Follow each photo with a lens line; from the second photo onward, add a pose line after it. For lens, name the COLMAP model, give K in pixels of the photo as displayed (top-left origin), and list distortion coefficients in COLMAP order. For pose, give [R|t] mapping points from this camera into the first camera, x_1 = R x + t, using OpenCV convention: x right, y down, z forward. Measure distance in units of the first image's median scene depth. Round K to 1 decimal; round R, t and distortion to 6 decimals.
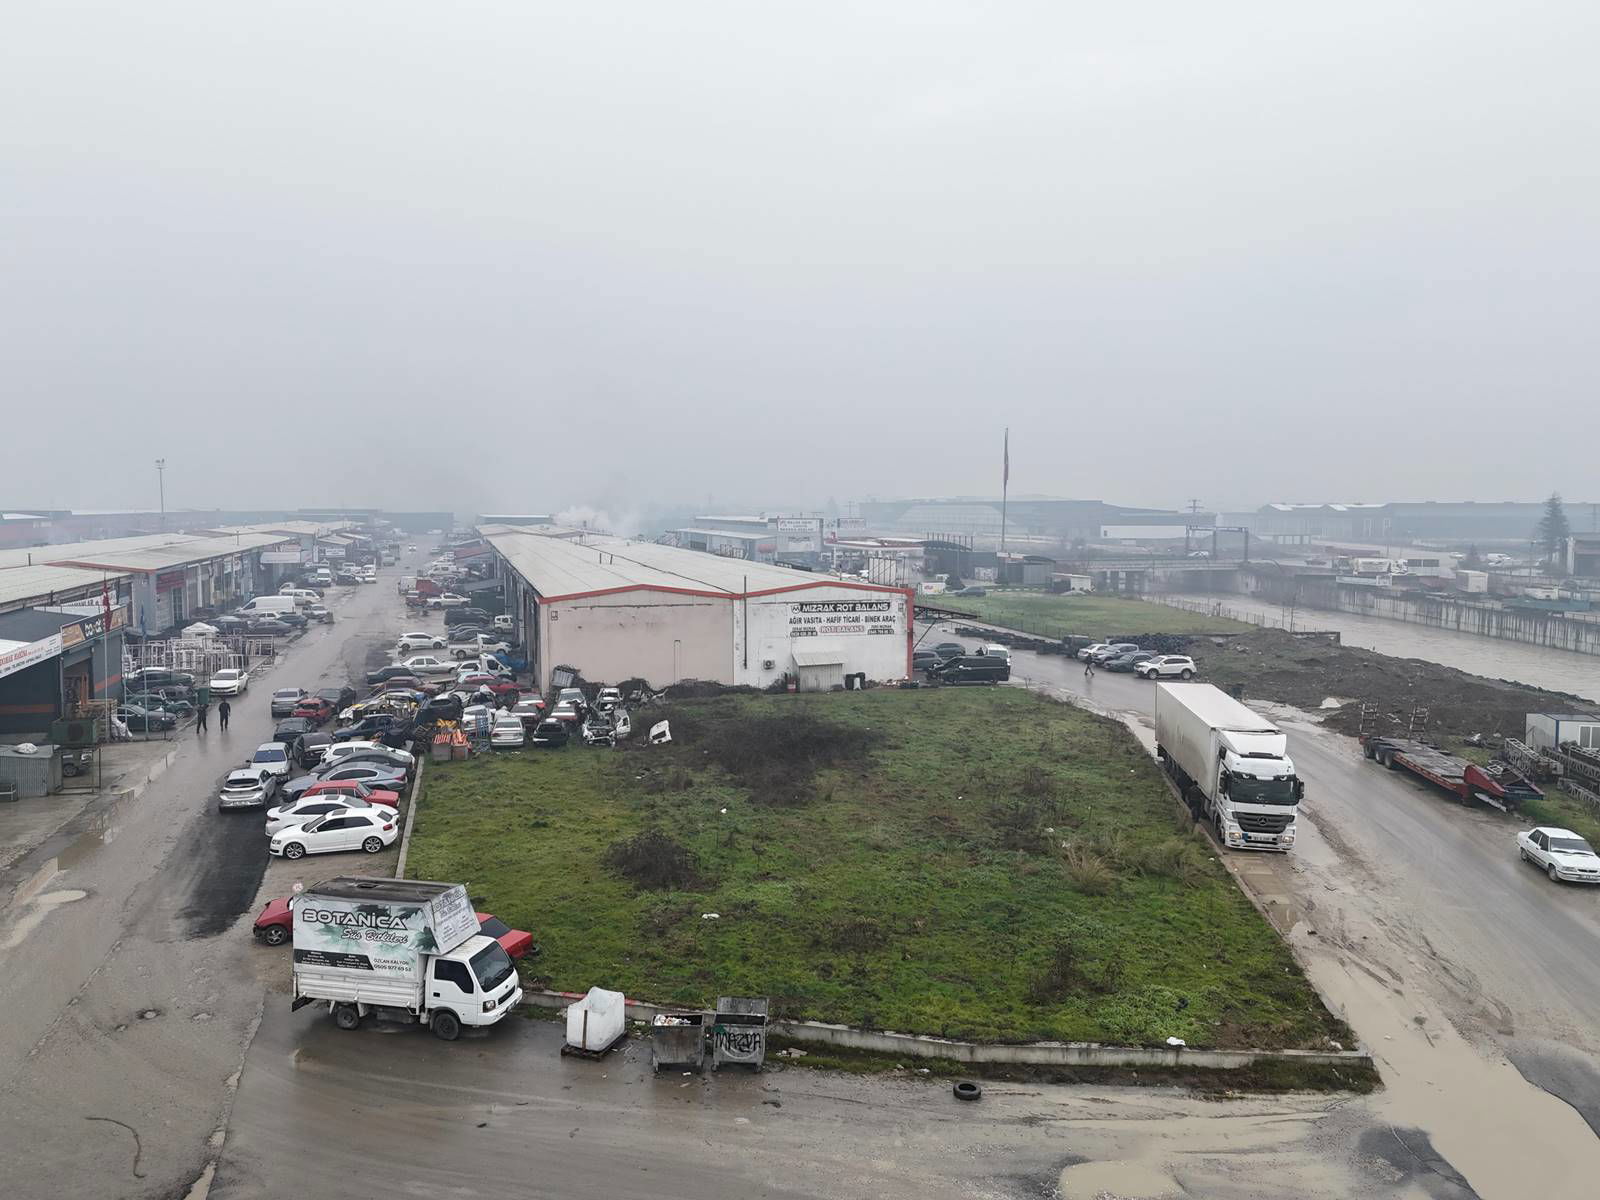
lens RADIAL K [[1173.0, 0, 802.7], [0, 1173.0, 597.2], [0, 0, 1]] dist [0.077247, -0.068861]
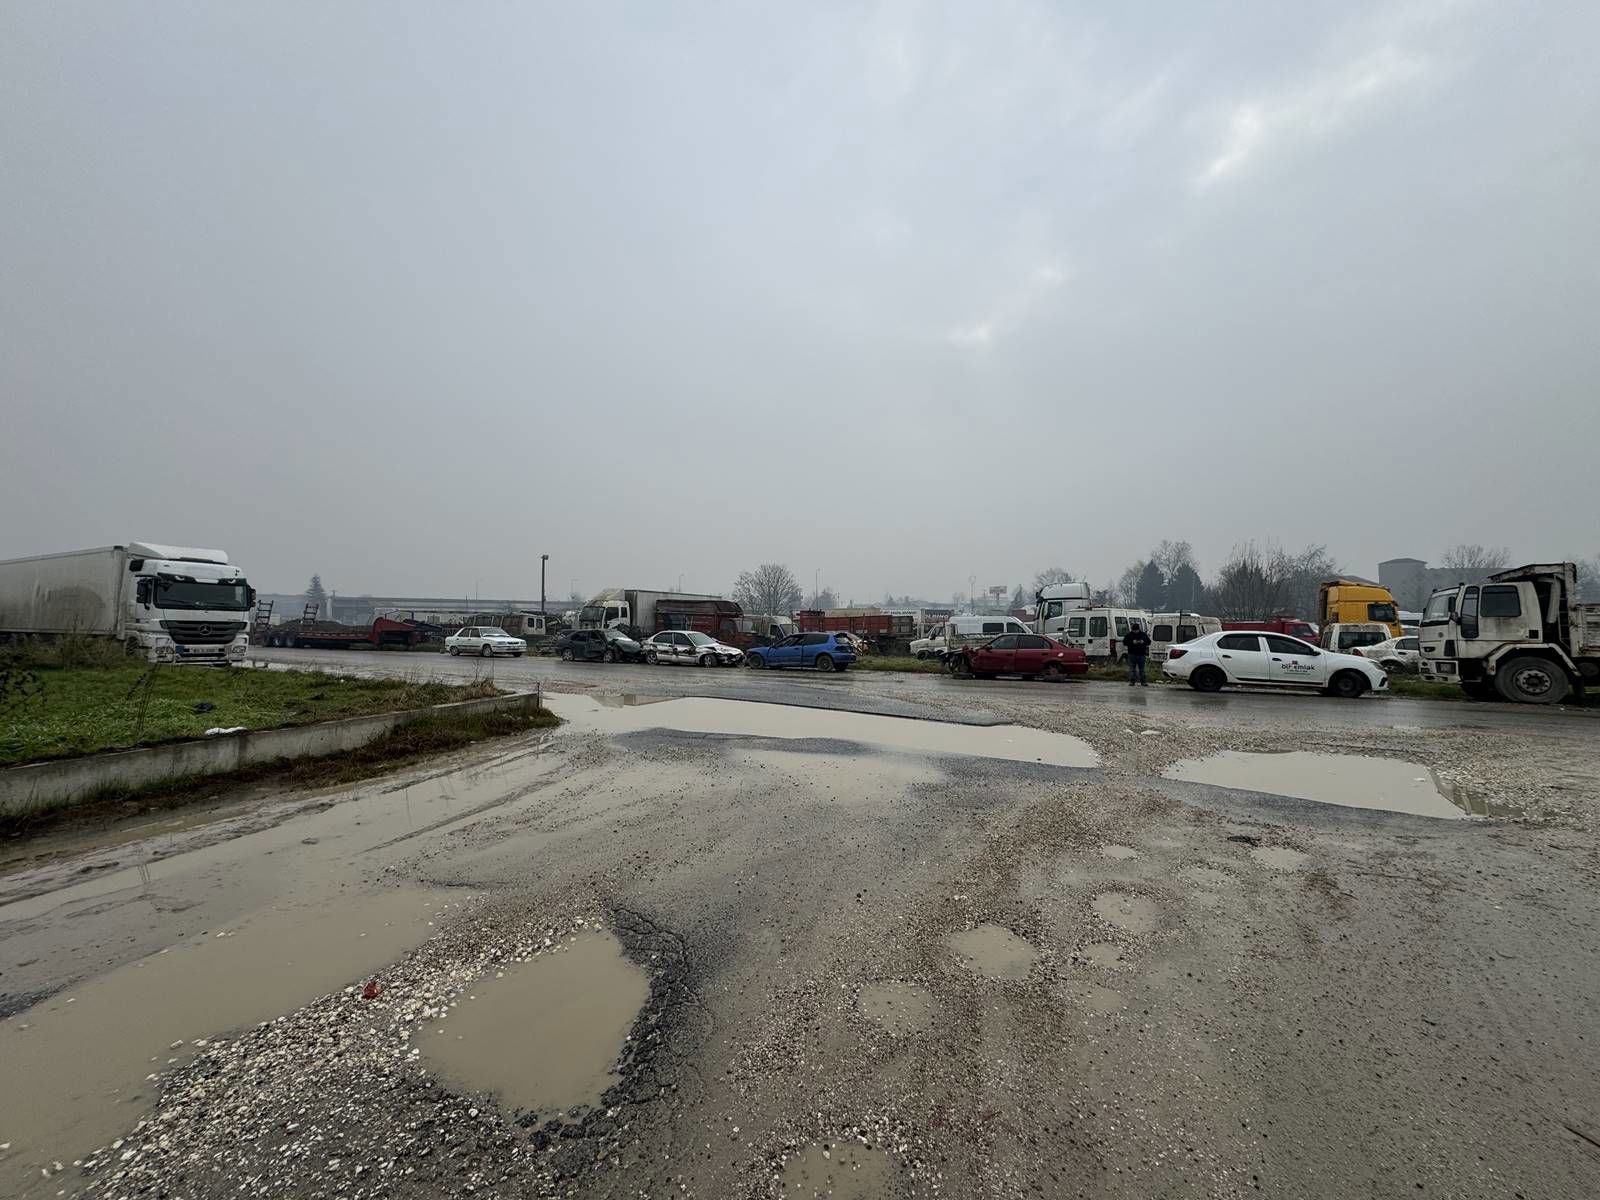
lens RADIAL K [[633.1, 0, 800.4], [0, 633.1, 600.8], [0, 0, 1]] dist [-0.002723, 0.000409]
pose [[0.325726, 0.024828, 0.945138, 0.091250], [0.069139, 0.996353, -0.050001, 0.220479], [-0.942933, 0.081633, 0.322822, 0.436220]]
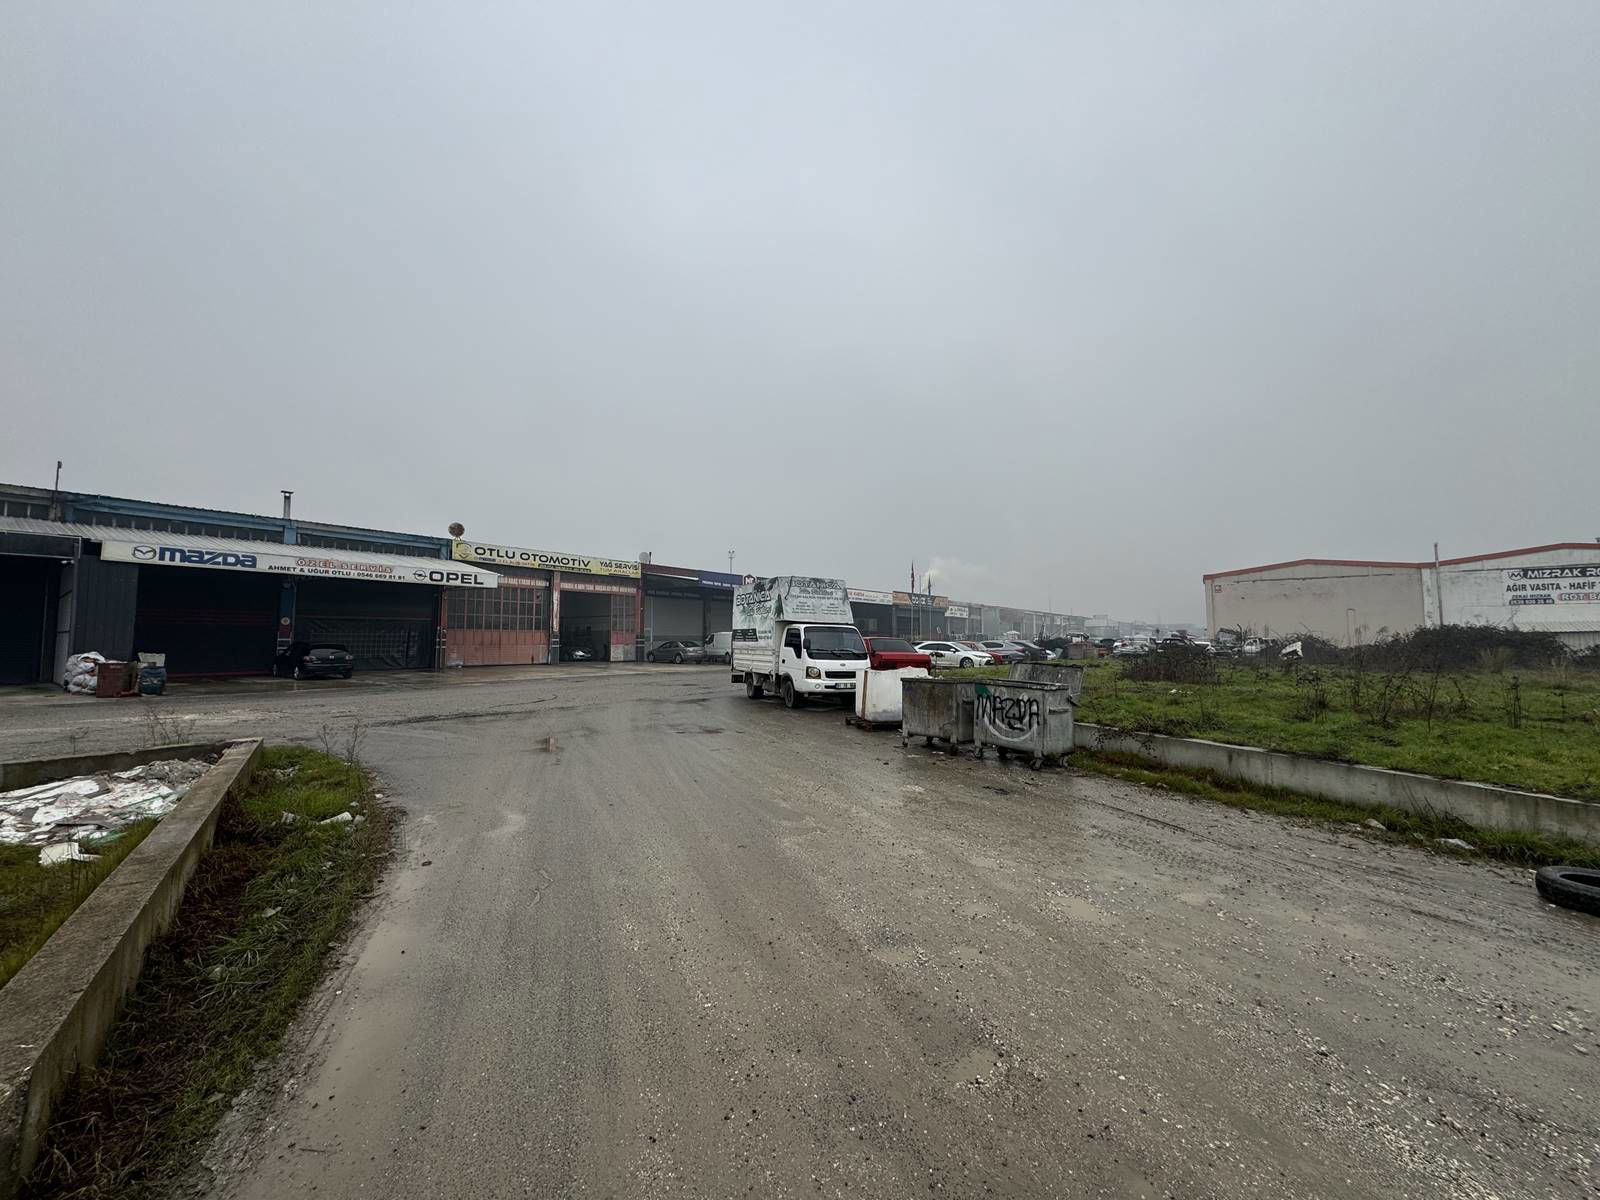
lens RADIAL K [[633.1, 0, 800.4], [0, 633.1, 600.8], [0, 0, 1]] dist [-0.002723, 0.000409]
pose [[0.605881, -0.055127, -0.793643, 0.086022], [-0.057460, 0.991958, -0.112769, 0.219572], [0.793477, 0.113928, 0.597842, 0.435026]]
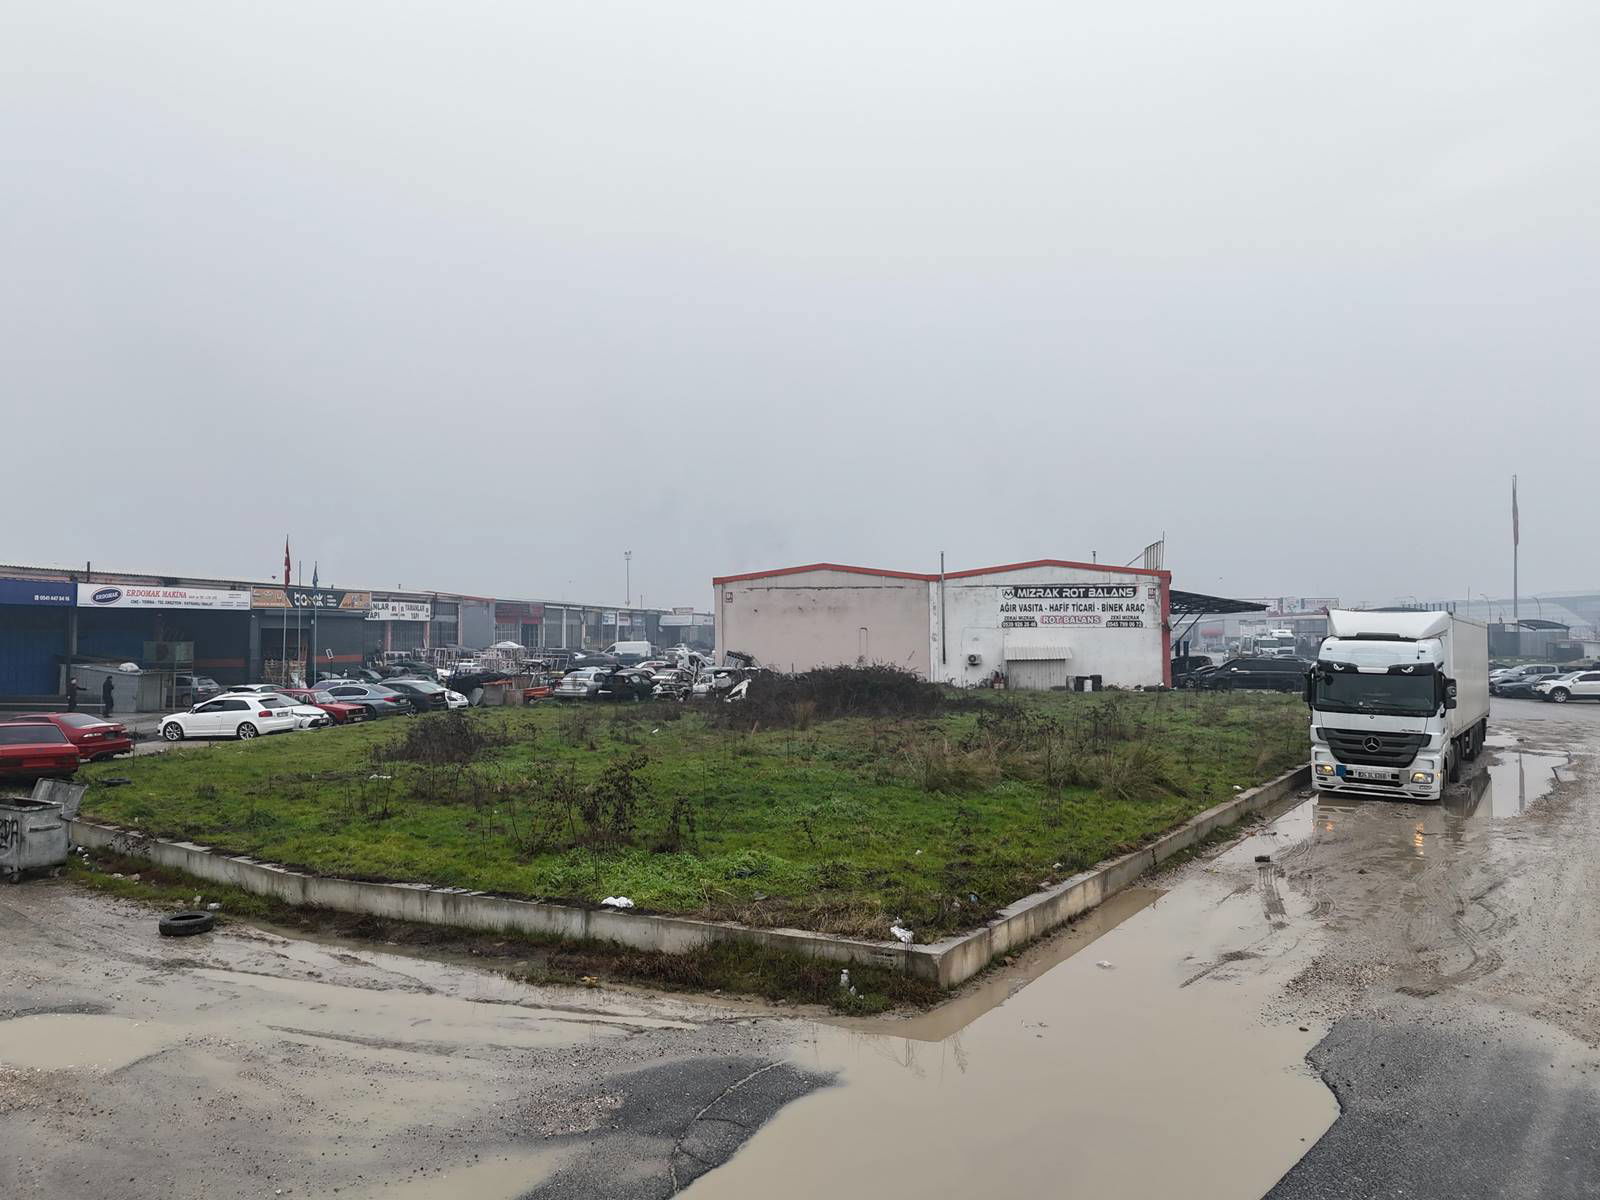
lens RADIAL K [[1173.0, 0, 802.7], [0, 1173.0, 597.2], [0, 0, 1]] dist [0.077247, -0.068861]
pose [[0.907246, -0.020227, -0.420114, 0.381147], [-0.025593, 0.994337, -0.103141, 0.184342], [0.419821, 0.104326, 0.901591, 0.350936]]
